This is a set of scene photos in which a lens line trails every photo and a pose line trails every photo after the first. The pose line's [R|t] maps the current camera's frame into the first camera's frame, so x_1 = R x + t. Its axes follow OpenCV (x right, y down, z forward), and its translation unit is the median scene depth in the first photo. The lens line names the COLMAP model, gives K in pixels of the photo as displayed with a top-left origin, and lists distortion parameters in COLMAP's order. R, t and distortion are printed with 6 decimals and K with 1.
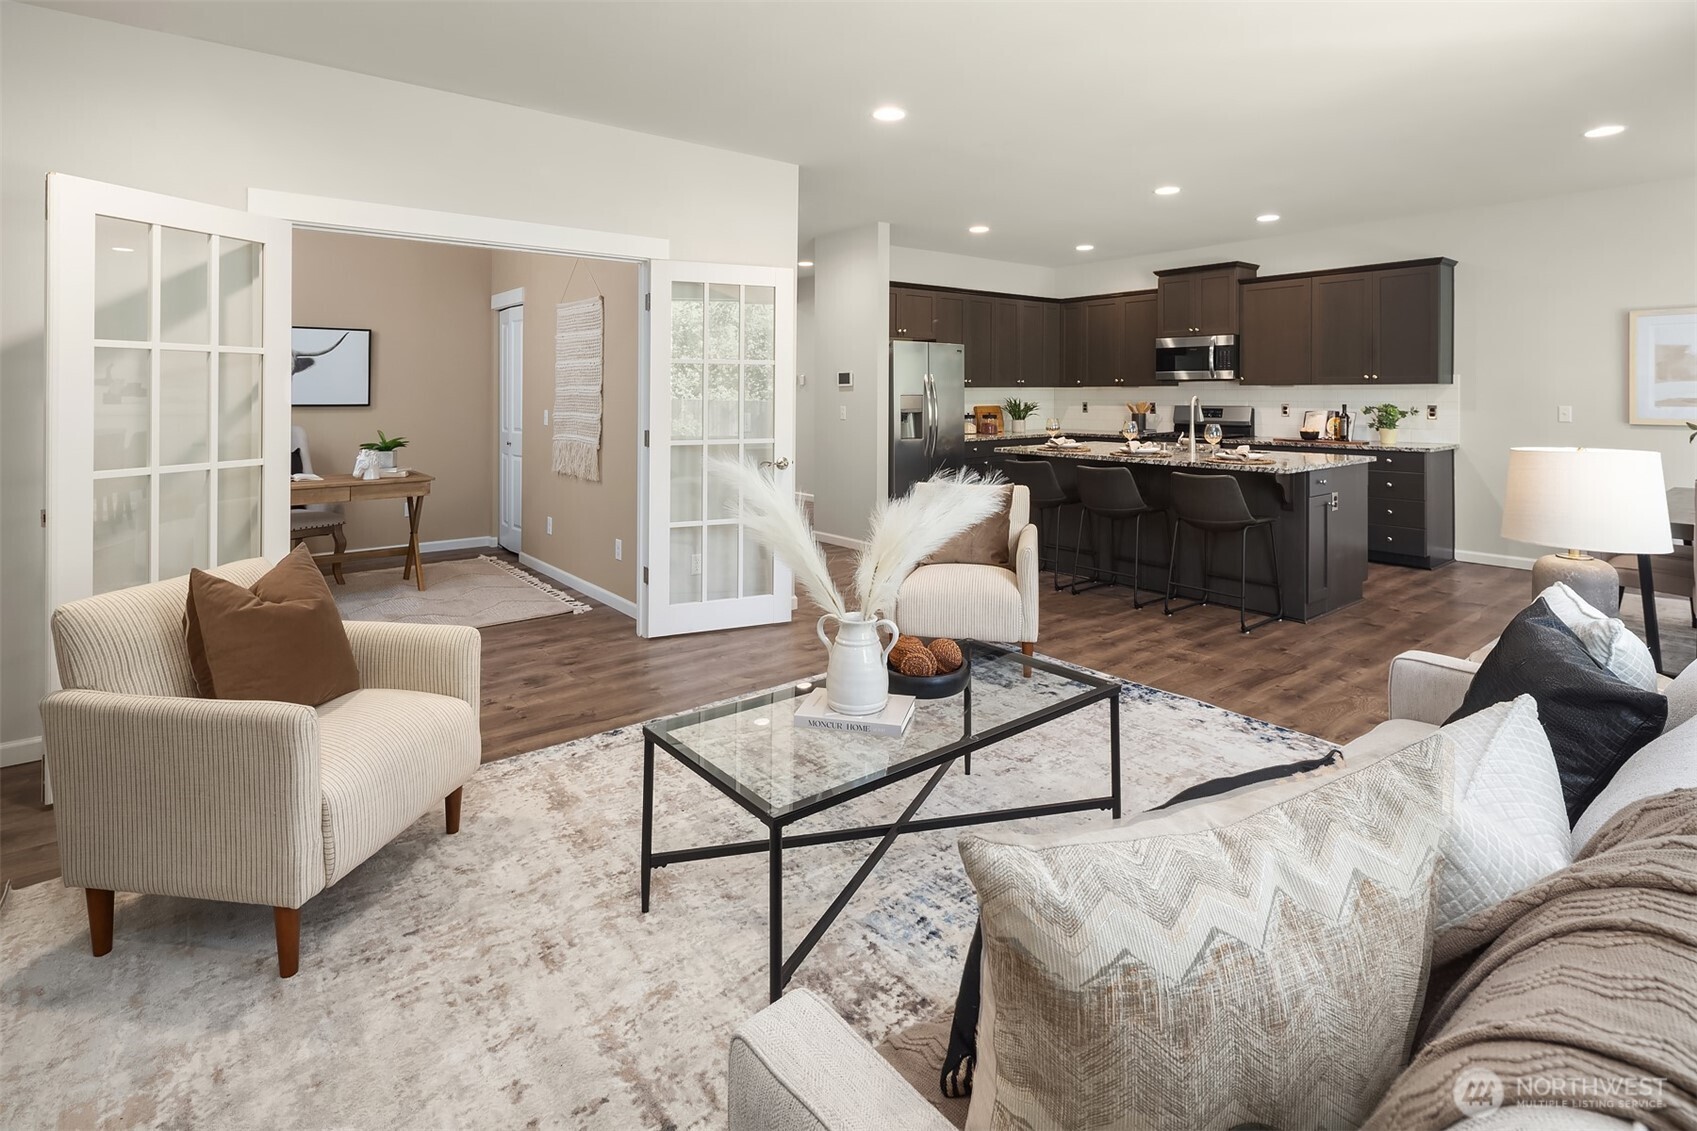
lens RADIAL K [[835.8, 0, 890.3], [0, 835.8, 411.7], [0, 0, 1]] dist [-0.000258, -0.000368]
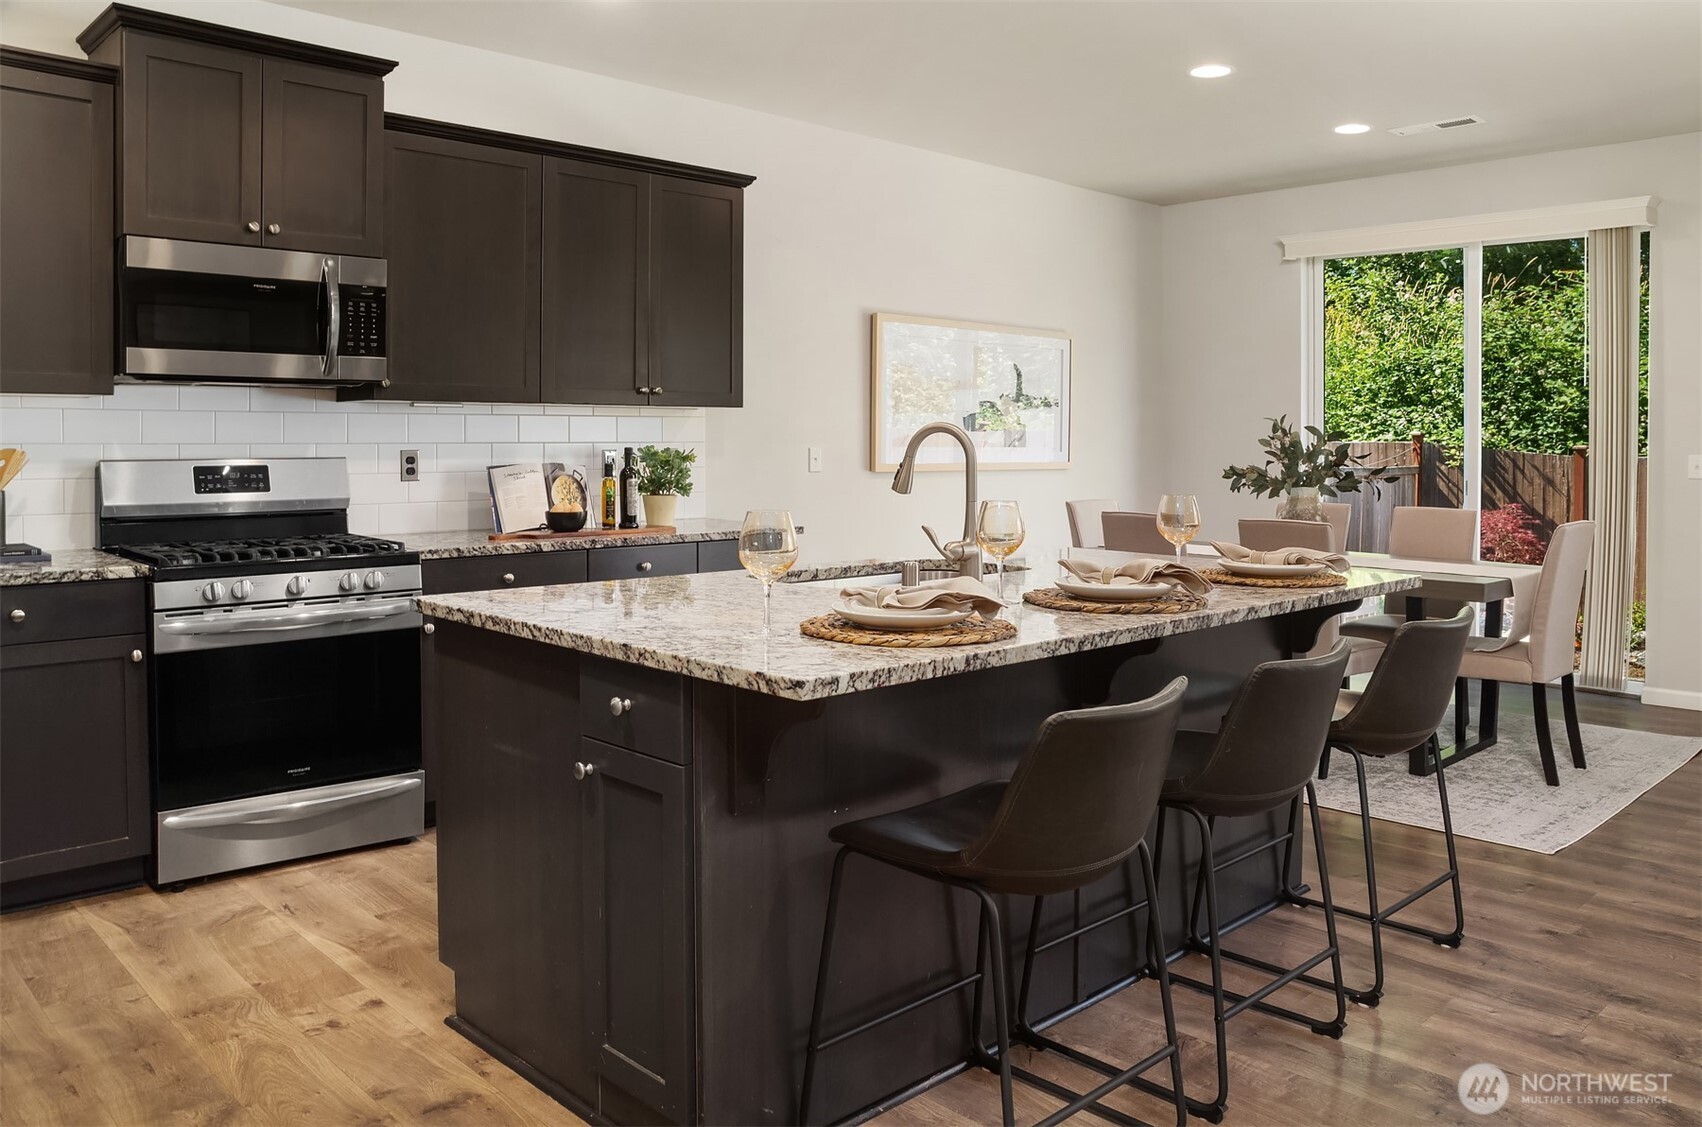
lens RADIAL K [[1256.4, 0, 790.9], [0, 1256.4, 469.2], [0, 0, 1]] dist [-0.038272, 0.006387]
pose [[-0.046284, -0.022739, 0.998669, -0.152073], [0.018971, 0.999541, 0.023638, -0.011616], [-0.998748, 0.020040, -0.045831, 0.913707]]
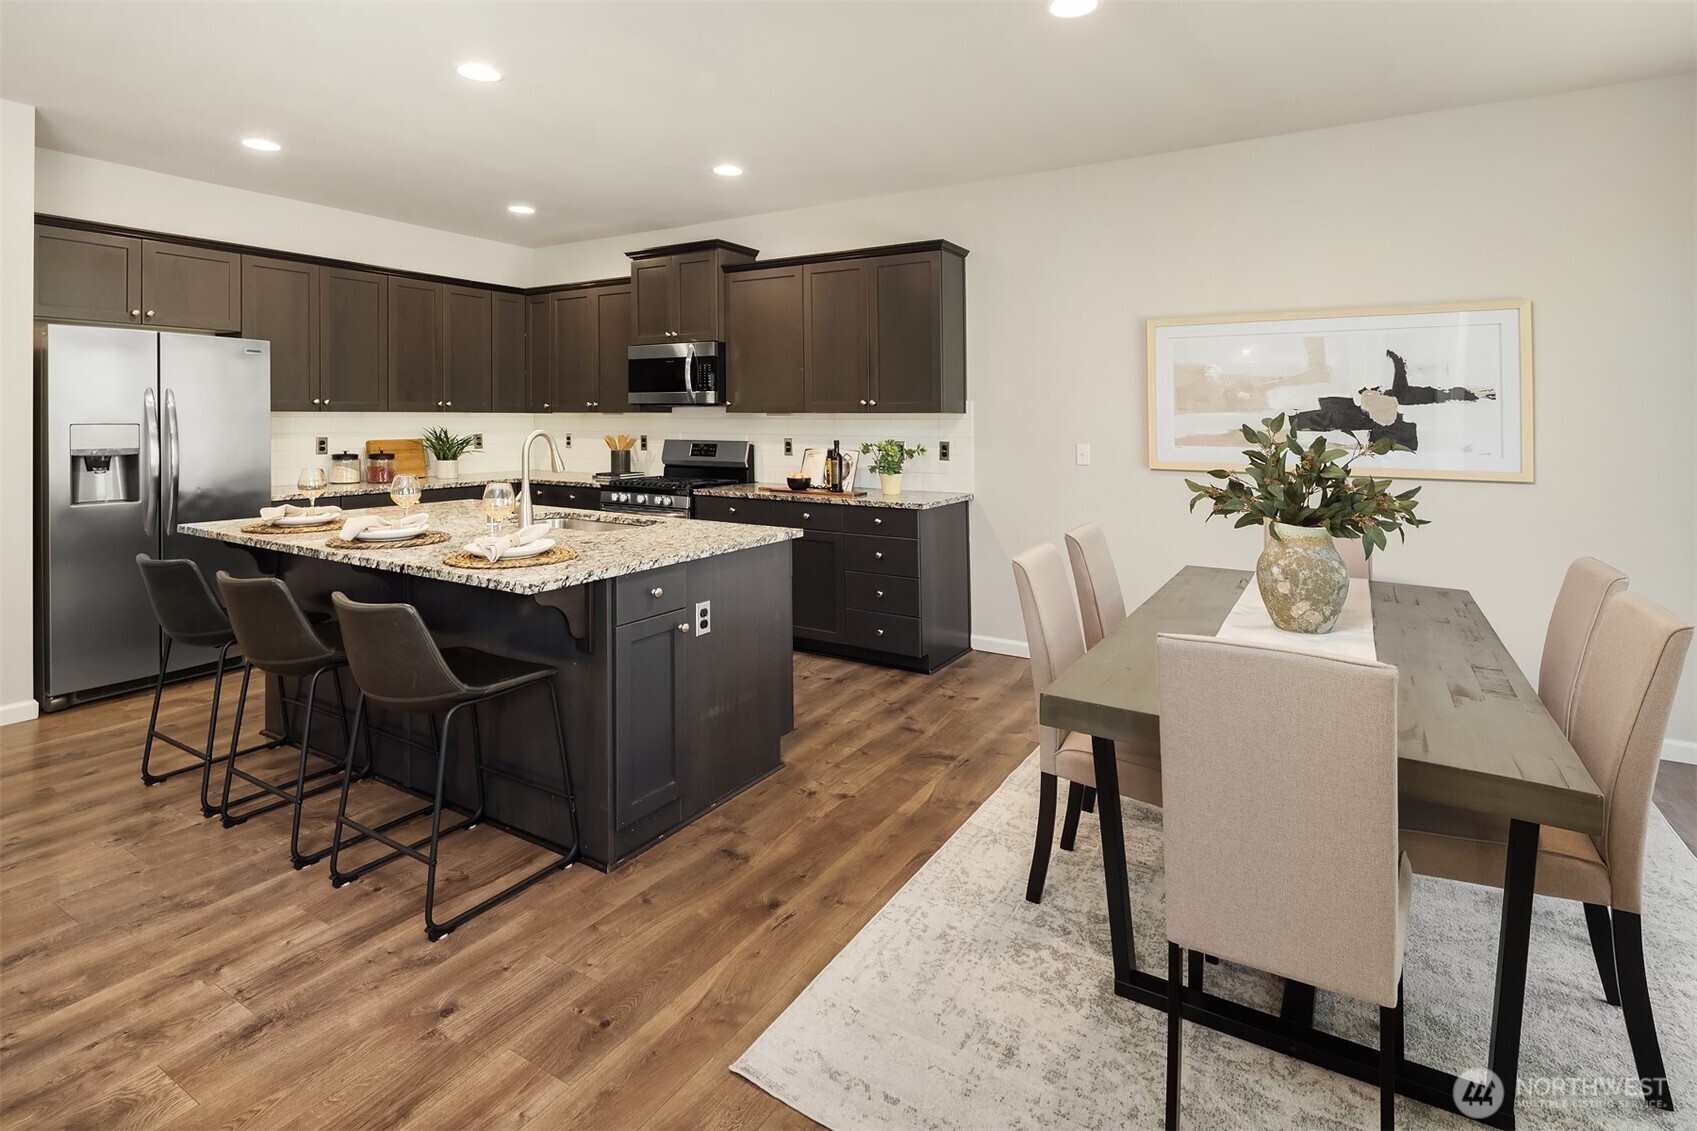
lens RADIAL K [[830.2, 0, 885.7], [0, 830.2, 409.9], [0, 0, 1]] dist [0.000661, -0.000852]
pose [[0.938279, 0.011148, 0.345701, 0.325877], [0.000346, 0.999450, -0.033171, -0.010999], [-0.345880, 0.031243, 0.937758, 0.305513]]
